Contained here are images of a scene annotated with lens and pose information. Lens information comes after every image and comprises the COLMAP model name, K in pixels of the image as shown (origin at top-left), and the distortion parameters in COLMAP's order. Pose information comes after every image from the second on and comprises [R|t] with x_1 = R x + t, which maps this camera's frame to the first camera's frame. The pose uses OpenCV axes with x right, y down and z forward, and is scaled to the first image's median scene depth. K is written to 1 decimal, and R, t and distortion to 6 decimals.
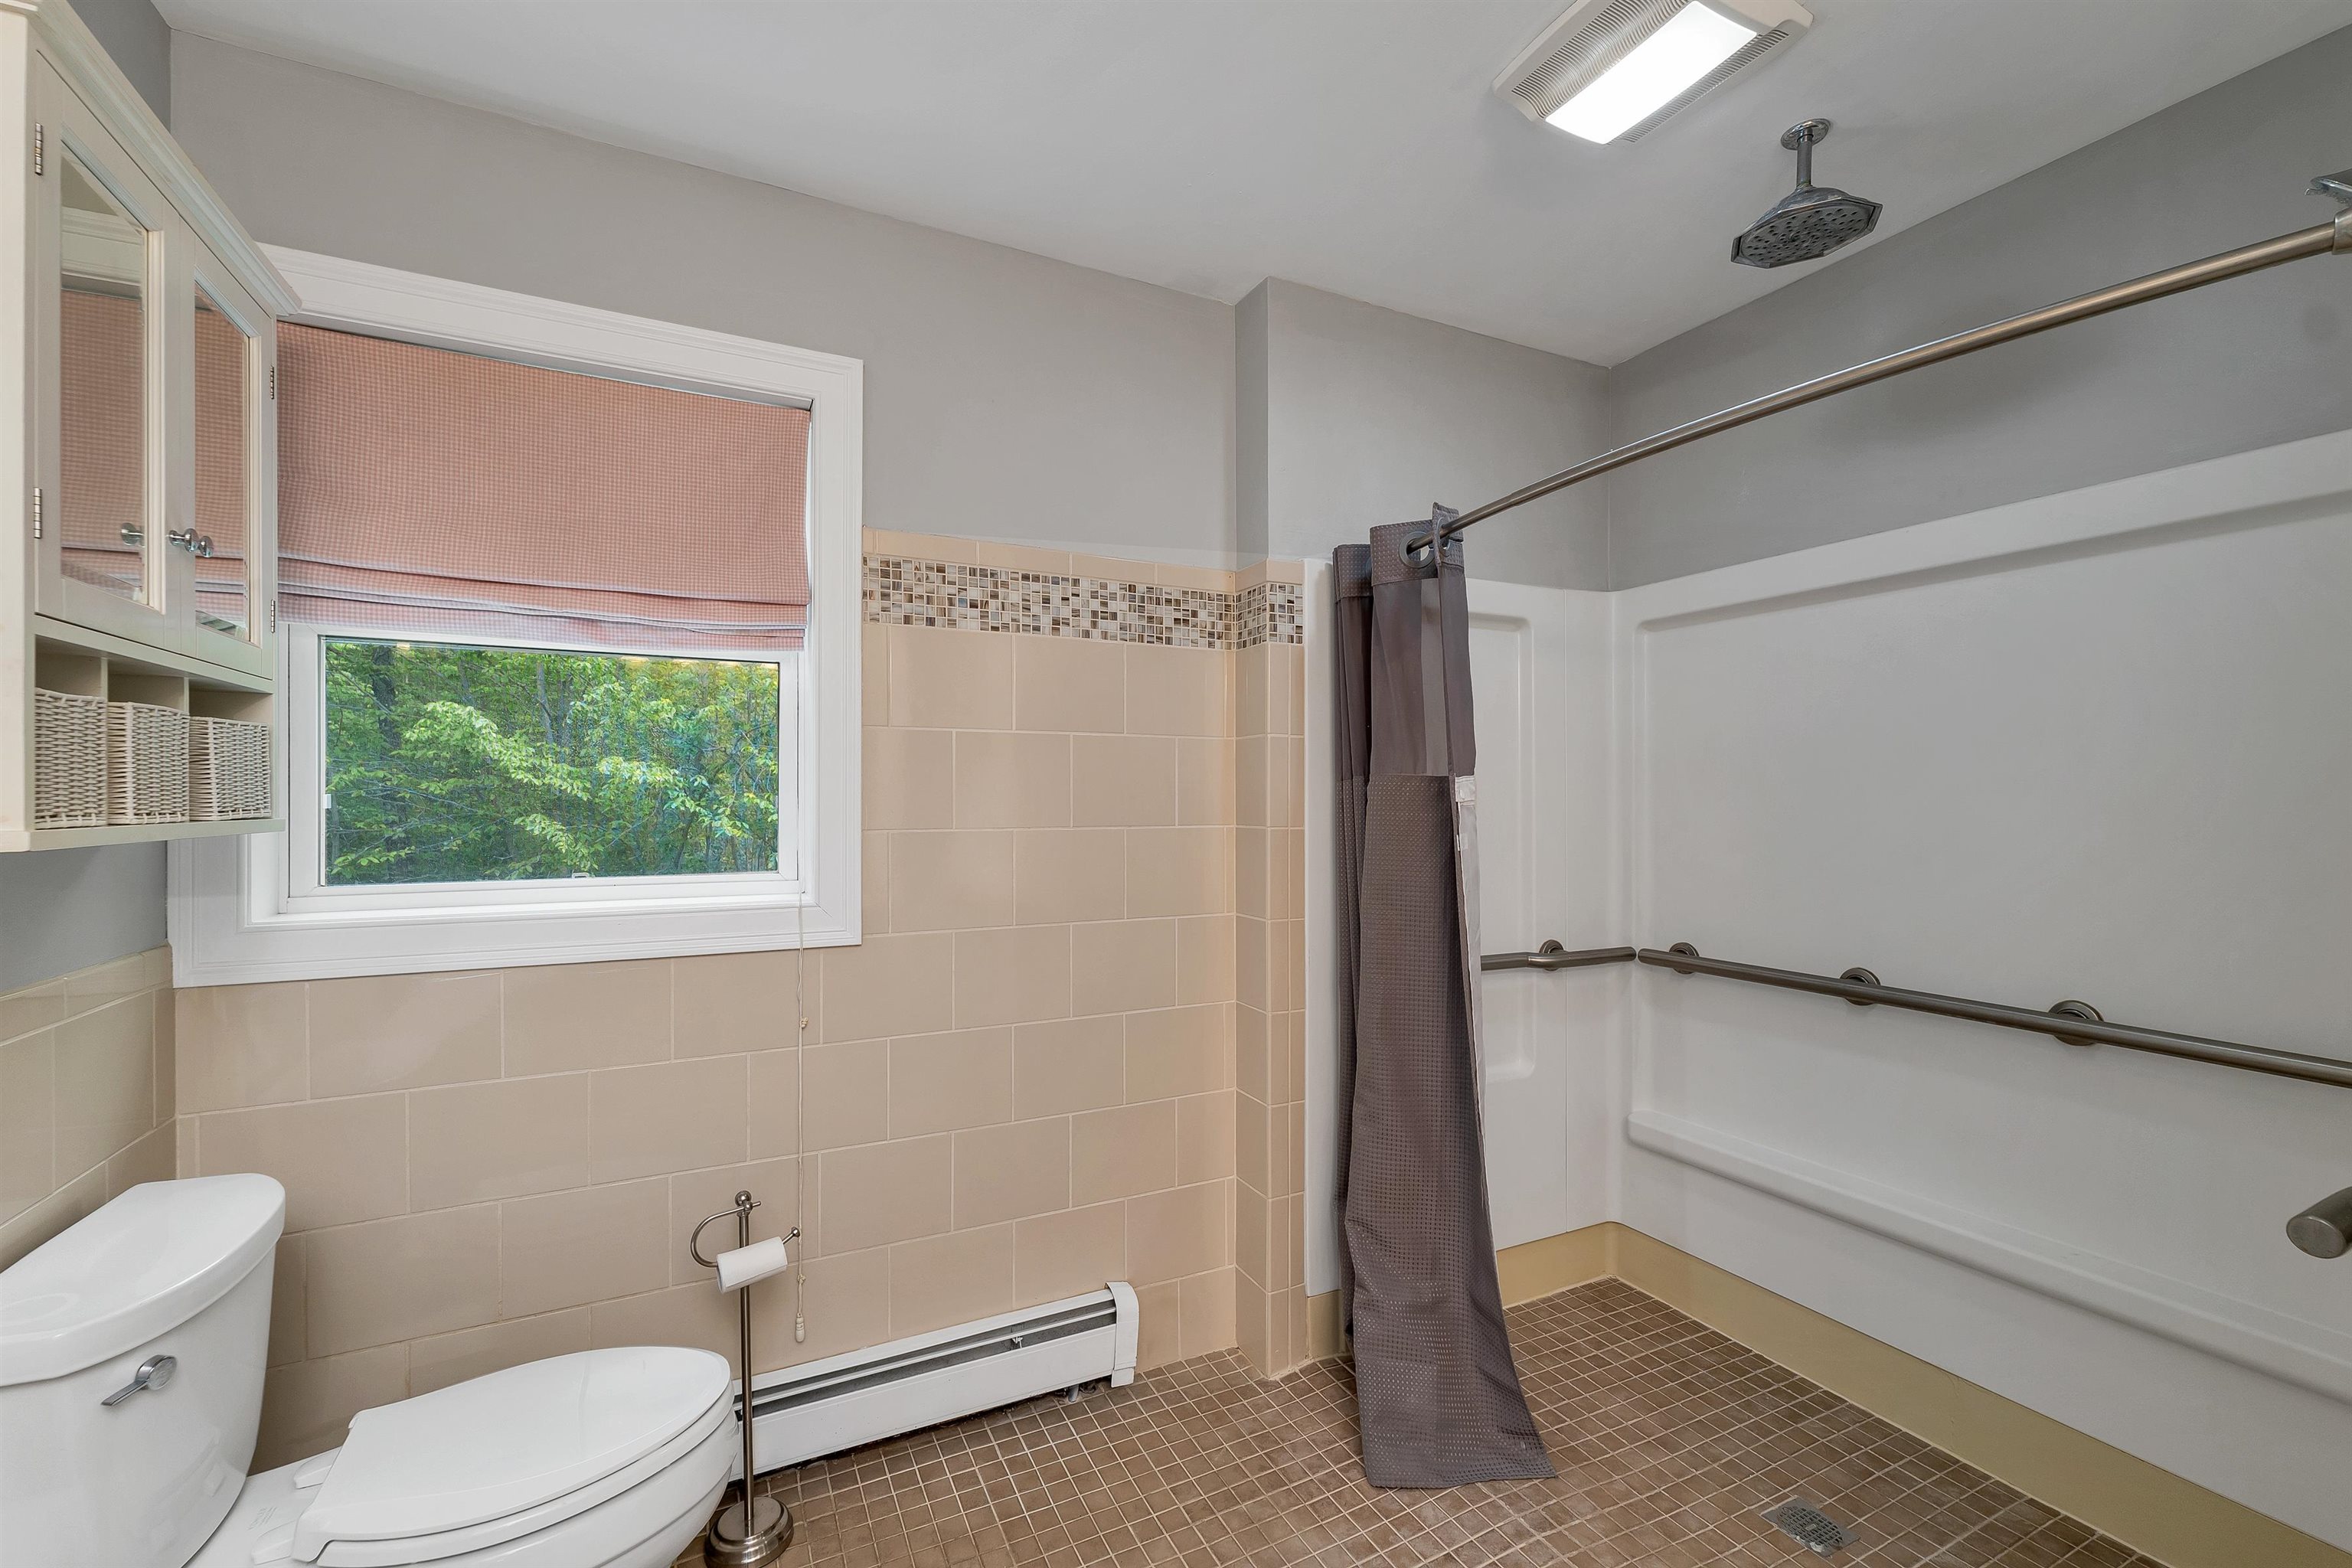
lens RADIAL K [[990.1, 0, 1166.3], [0, 990.1, 789.9], [0, 0, 1]] dist [0.001252, -0.000281]
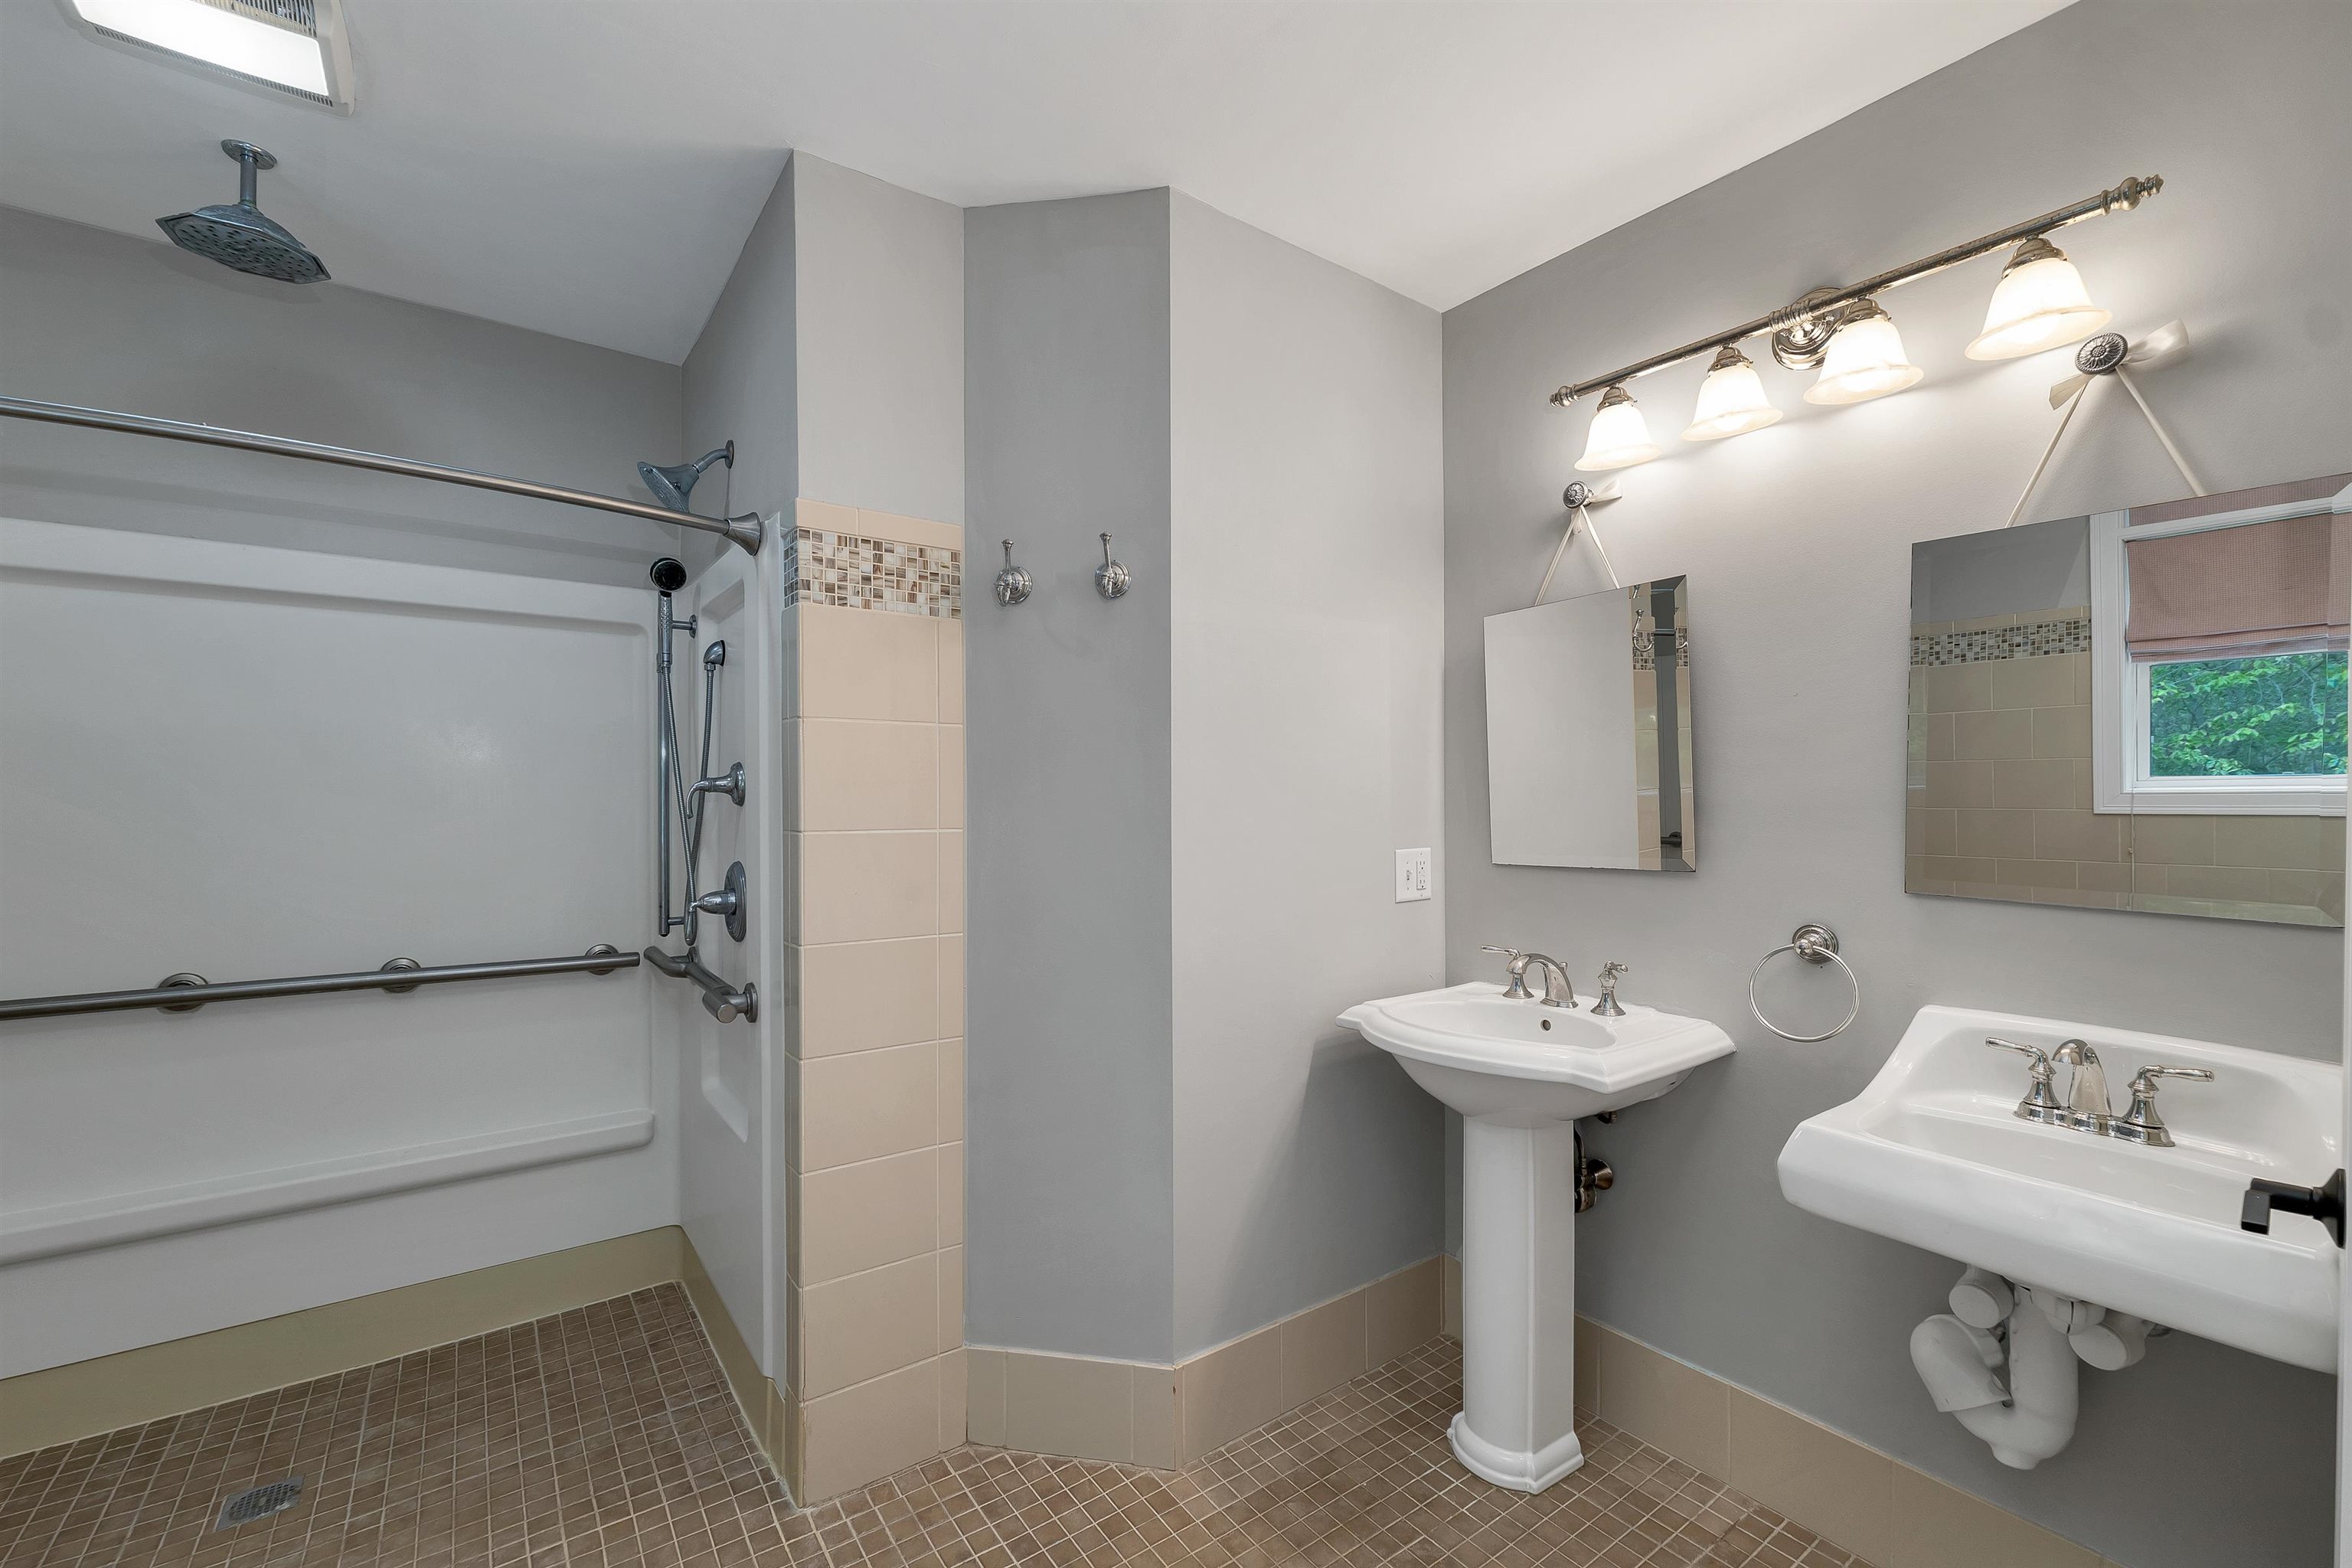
lens RADIAL K [[990.1, 0, 1168.7], [0, 990.1, 785.7], [0, 0, 1]] dist [0.001252, -0.000281]
pose [[-0.166180, 0.011265, 0.986031, -0.511176], [0.000160, 0.999935, -0.011397, 0.004684], [-0.986095, -0.001737, -0.166171, 0.223333]]
